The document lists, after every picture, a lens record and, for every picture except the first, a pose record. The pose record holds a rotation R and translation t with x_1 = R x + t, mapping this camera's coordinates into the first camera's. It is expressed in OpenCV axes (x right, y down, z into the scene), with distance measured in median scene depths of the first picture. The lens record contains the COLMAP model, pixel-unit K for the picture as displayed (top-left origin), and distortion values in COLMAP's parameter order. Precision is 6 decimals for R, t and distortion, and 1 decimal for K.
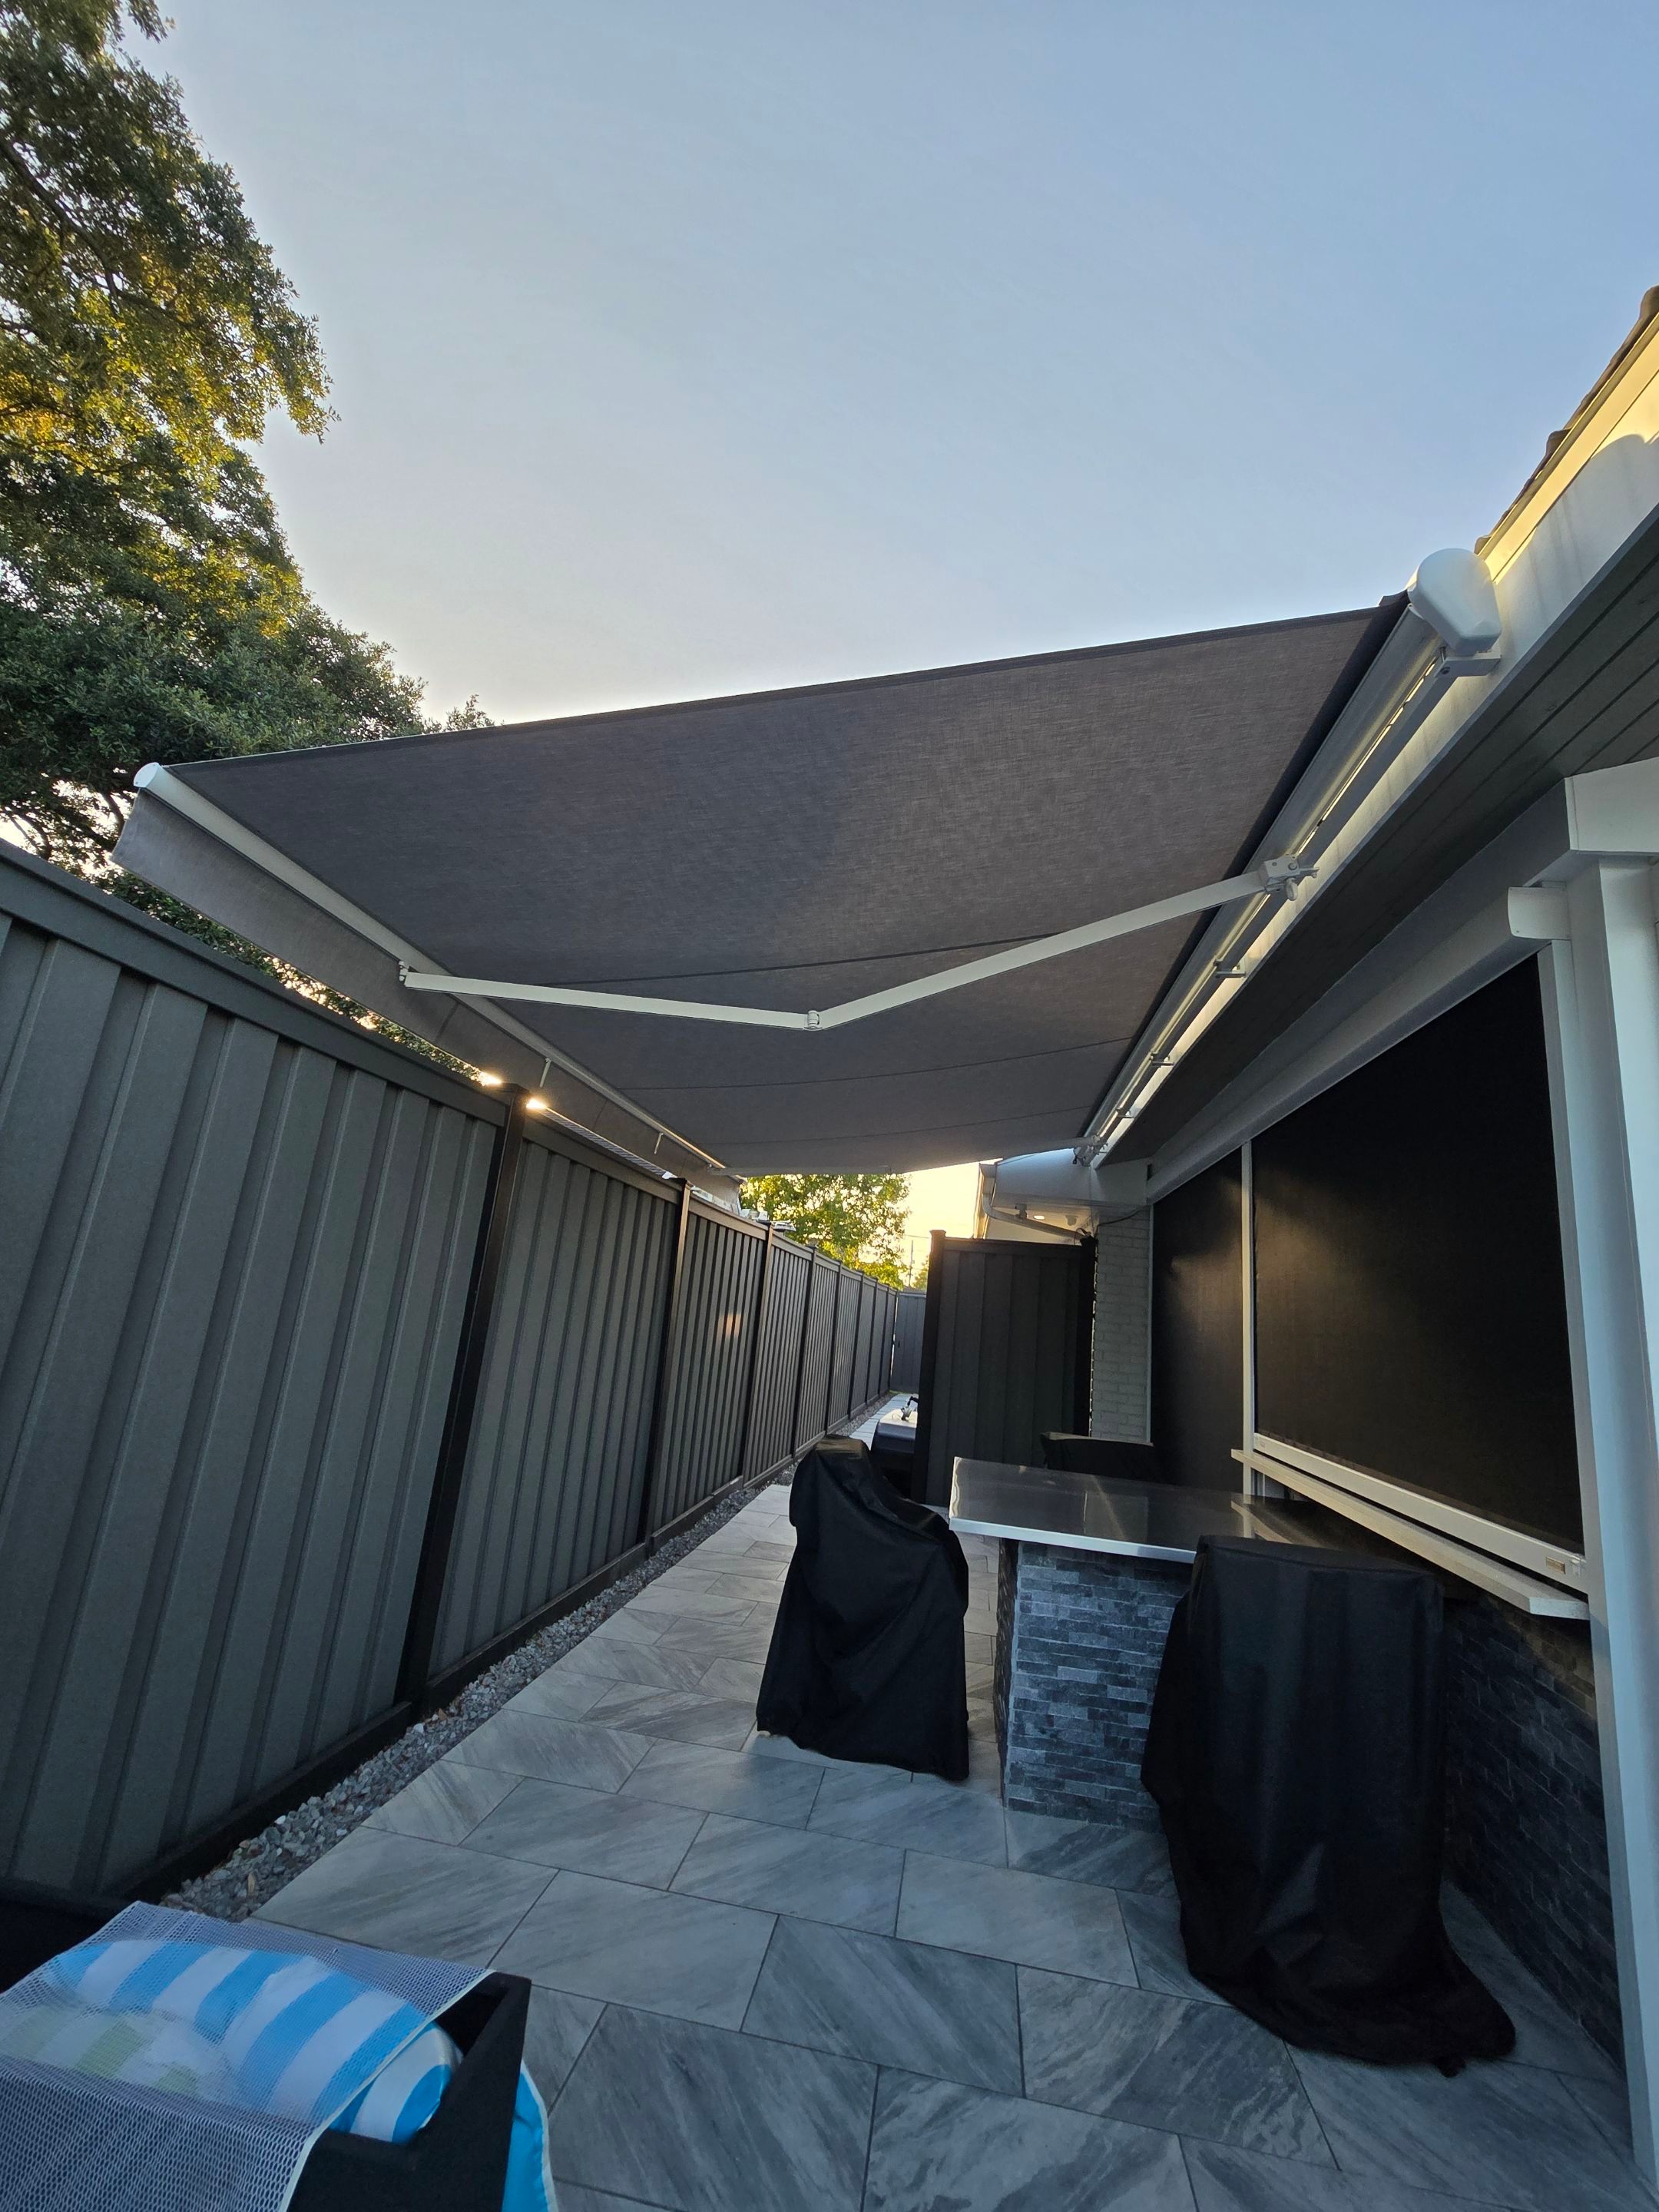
lens RADIAL K [[913.8, 0, 839.7], [0, 913.8, 1098.3], [0, 0, 1]] dist [-0.008971, 0.002634]
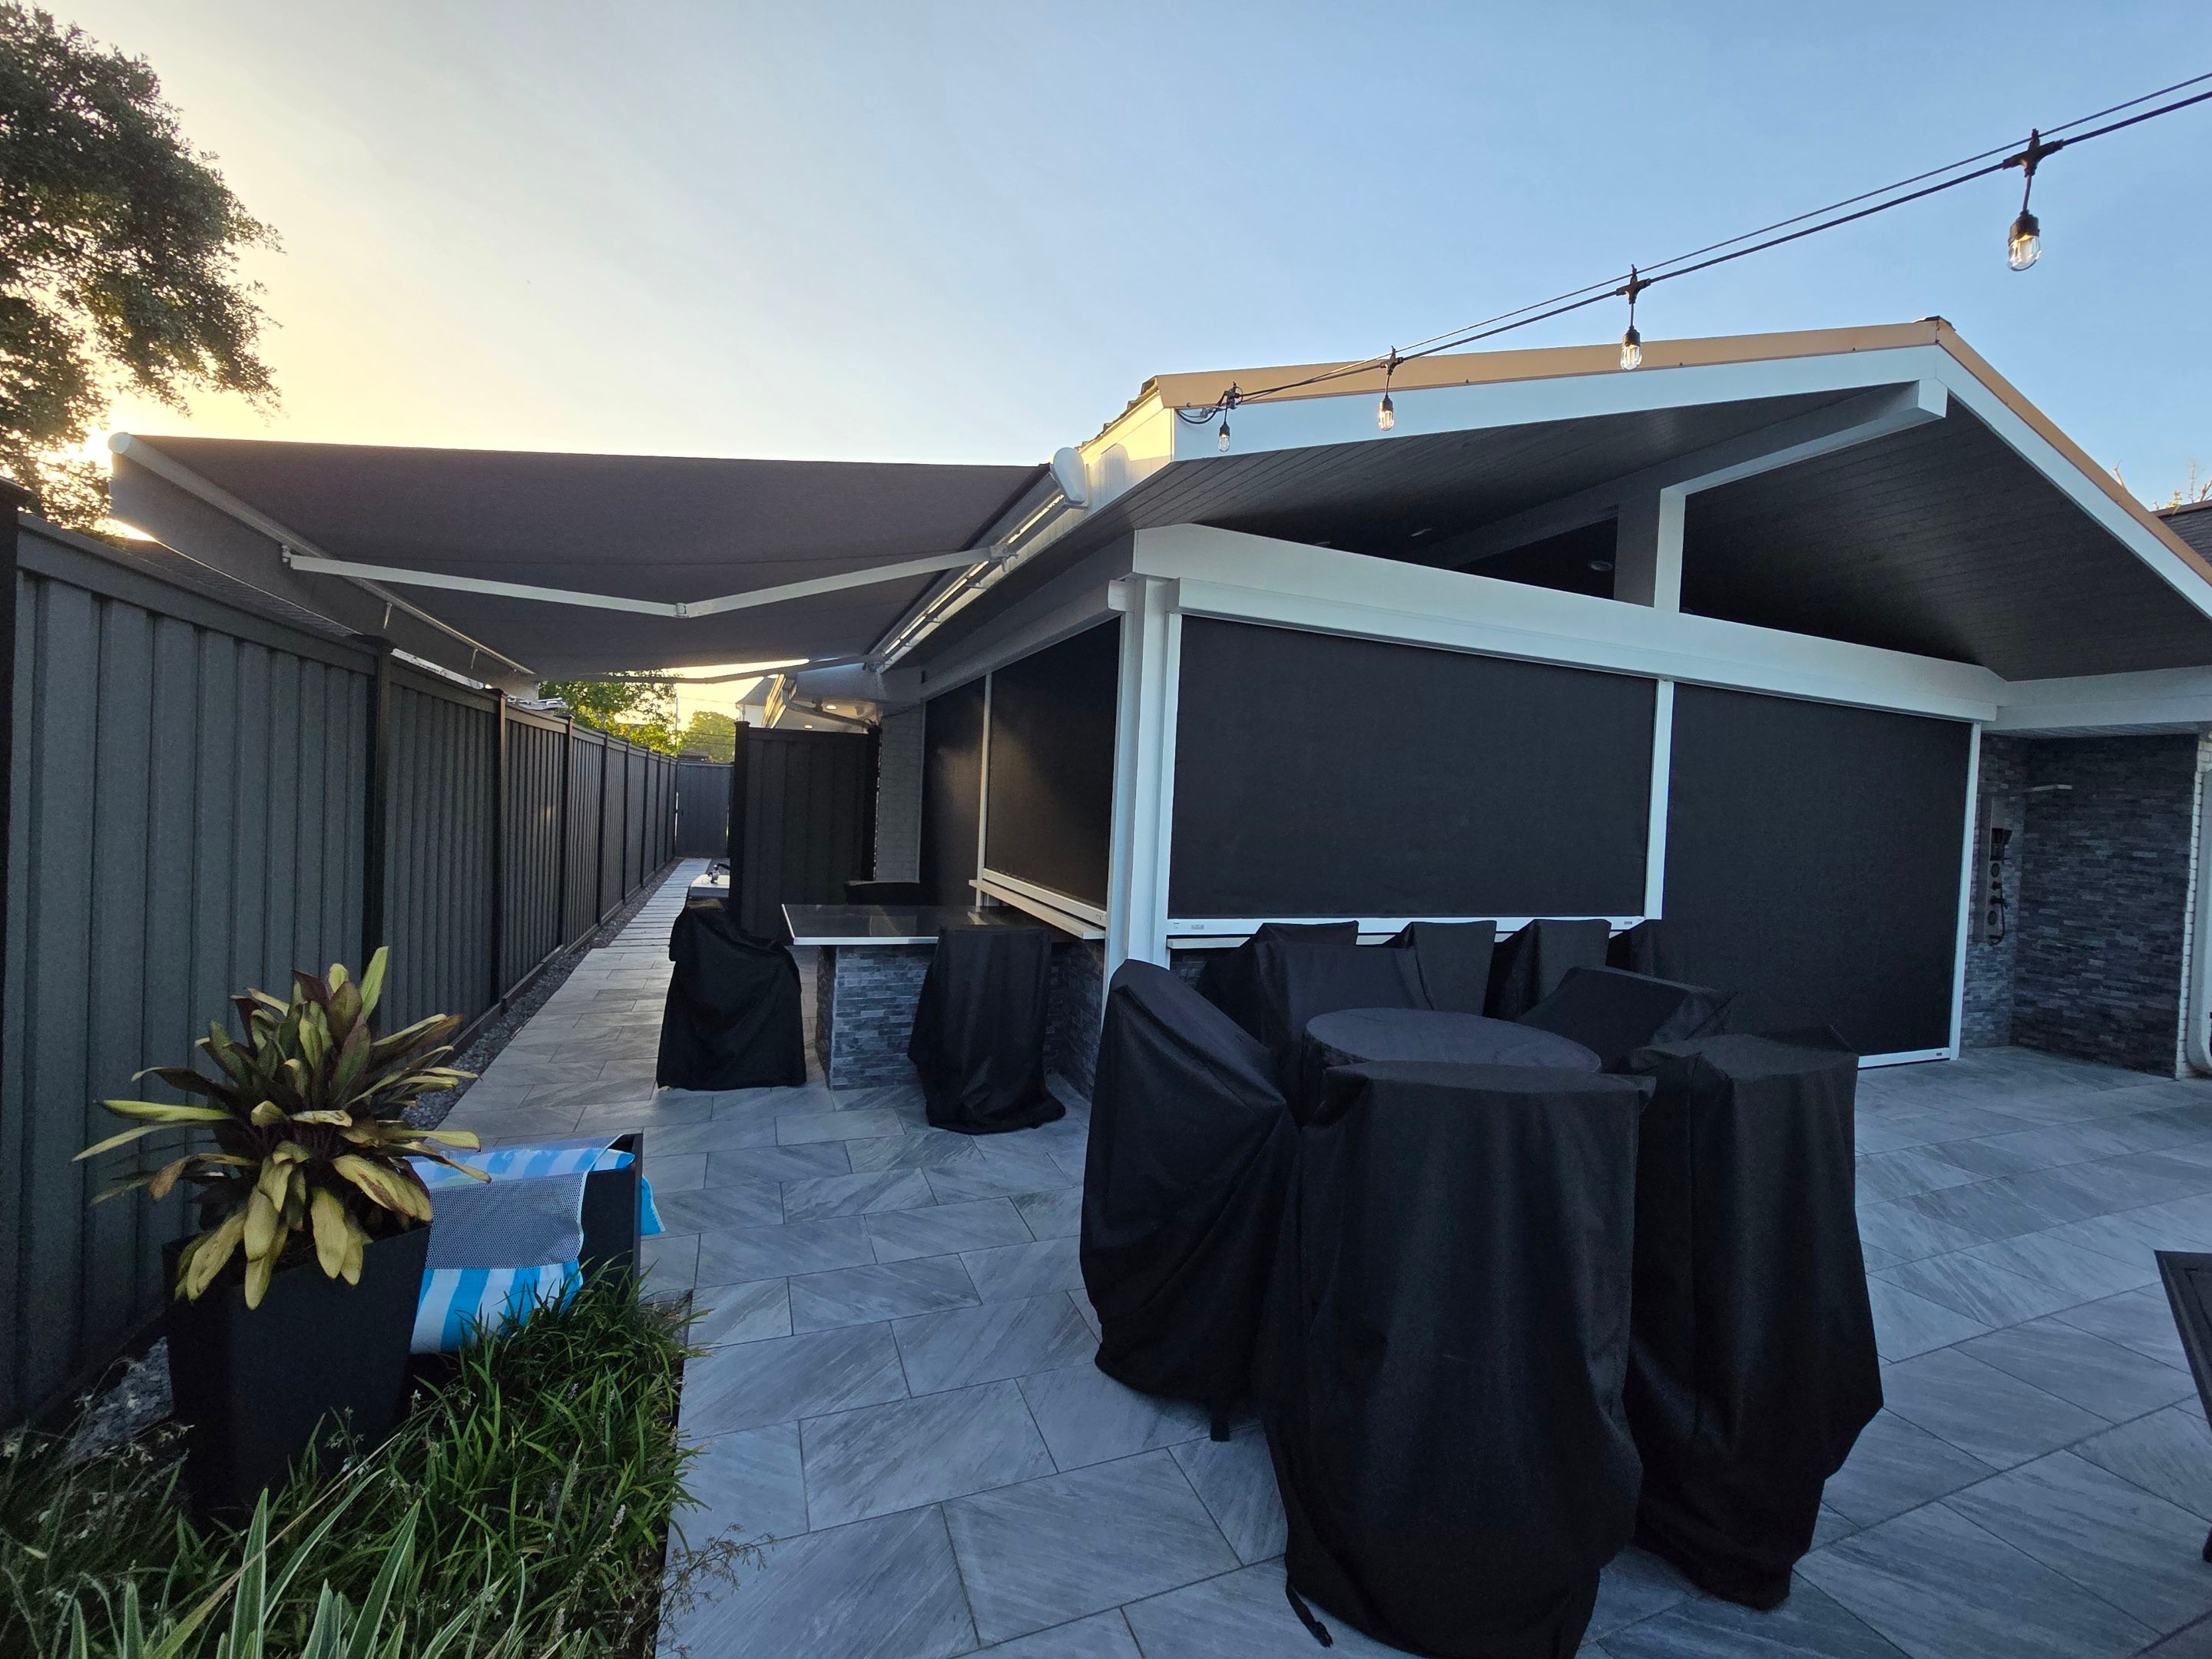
lens RADIAL K [[913.8, 0, 1107.9], [0, 913.8, 826.6], [0, 0, 1]] dist [-0.008971, 0.002634]
pose [[0.868765, -0.068687, 0.490437, -0.170119], [-0.077630, 0.959203, 0.271853, -0.202828], [-0.489102, -0.274249, 0.827990, -0.535874]]
